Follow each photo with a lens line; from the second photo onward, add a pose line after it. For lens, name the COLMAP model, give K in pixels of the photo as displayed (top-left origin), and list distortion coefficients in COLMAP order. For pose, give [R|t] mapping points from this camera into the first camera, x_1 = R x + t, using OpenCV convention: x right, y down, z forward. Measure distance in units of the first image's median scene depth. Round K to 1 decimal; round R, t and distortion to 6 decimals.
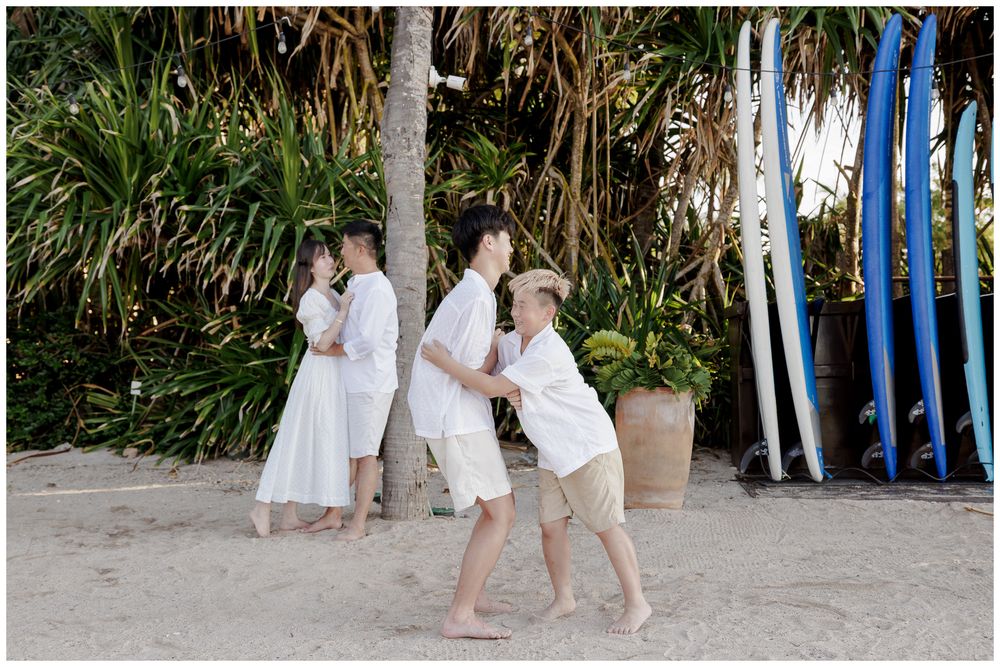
lens RADIAL K [[981.9, 0, 494.8], [0, 981.9, 369.9], [0, 0, 1]] dist [0.005836, 0.000000]
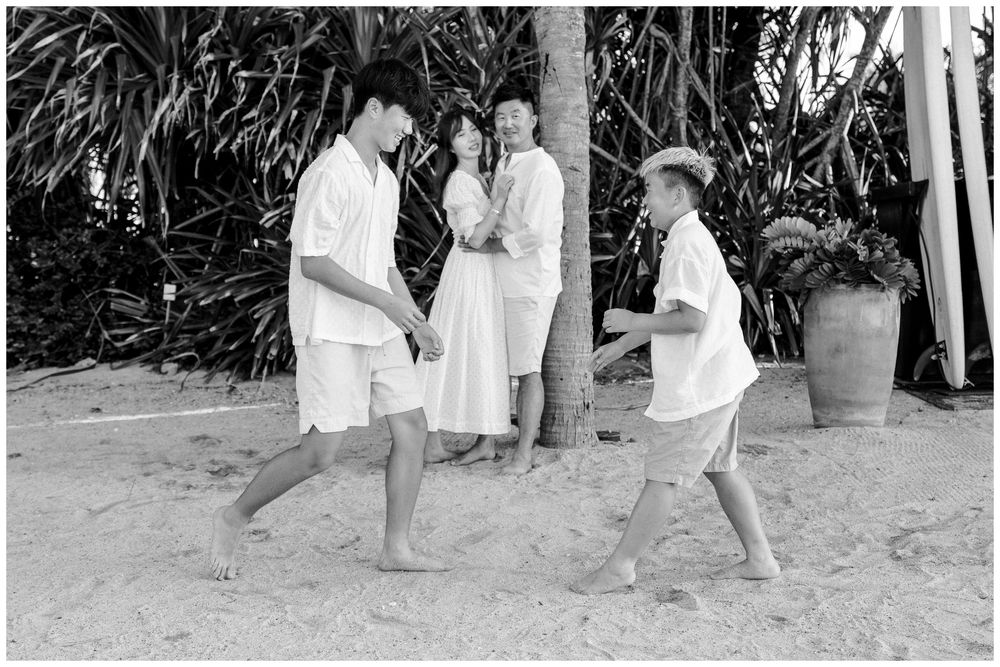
lens RADIAL K [[1063.9, 0, 507.4], [0, 1063.9, 353.6], [0, 0, 1]] dist [0.010318, 0.000000]
pose [[0.998743, -0.018672, 0.046519, -0.136901], [0.014584, 0.996126, 0.086719, -0.005005], [-0.047958, -0.085931, 0.995146, 0.075672]]
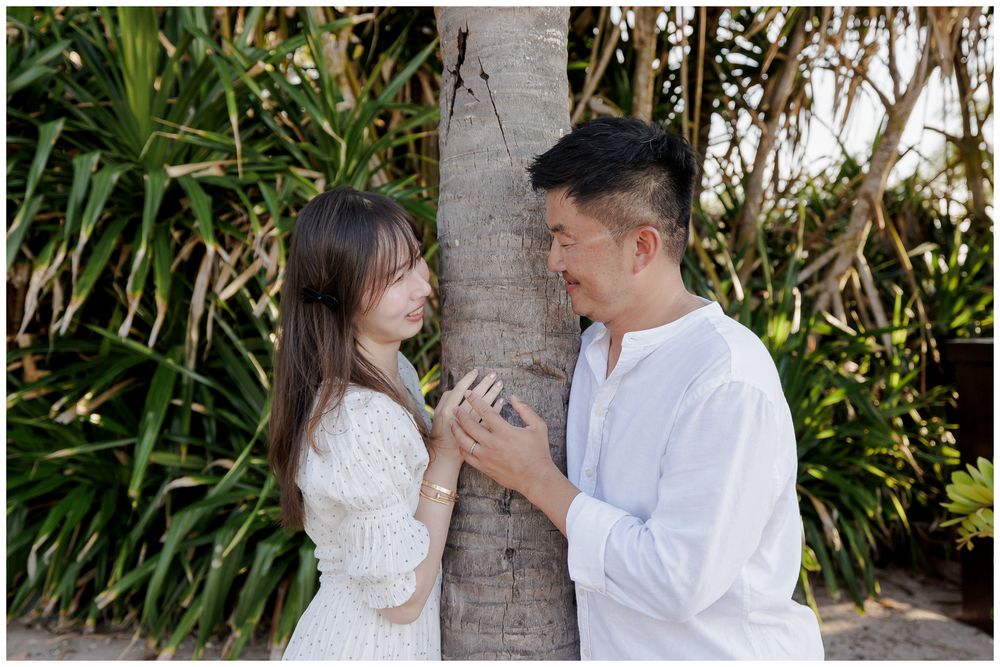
lens RADIAL K [[866.8, 0, 476.6], [0, 866.8, 332.4], [0, 0, 1]] dist [0.015334, -0.034463]
pose [[0.991669, -0.002347, 0.128790, -0.099077], [0.003113, 0.999979, -0.005748, -0.067874], [-0.128774, 0.006101, 0.991655, 0.563897]]
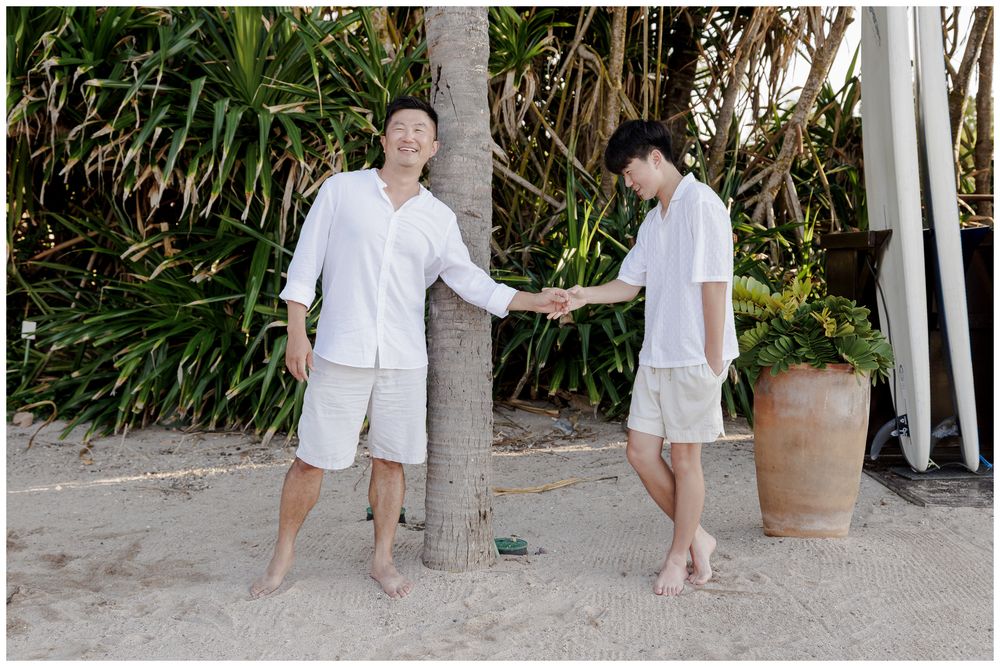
lens RADIAL K [[981.9, 0, 507.2], [0, 981.9, 349.7], [0, 0, 1]] dist [0.005836, 0.000000]
pose [[0.994738, -0.000969, 0.102450, -0.094509], [-0.007283, 0.996757, 0.080143, -0.033951], [-0.102196, -0.080467, 0.991504, 0.260623]]
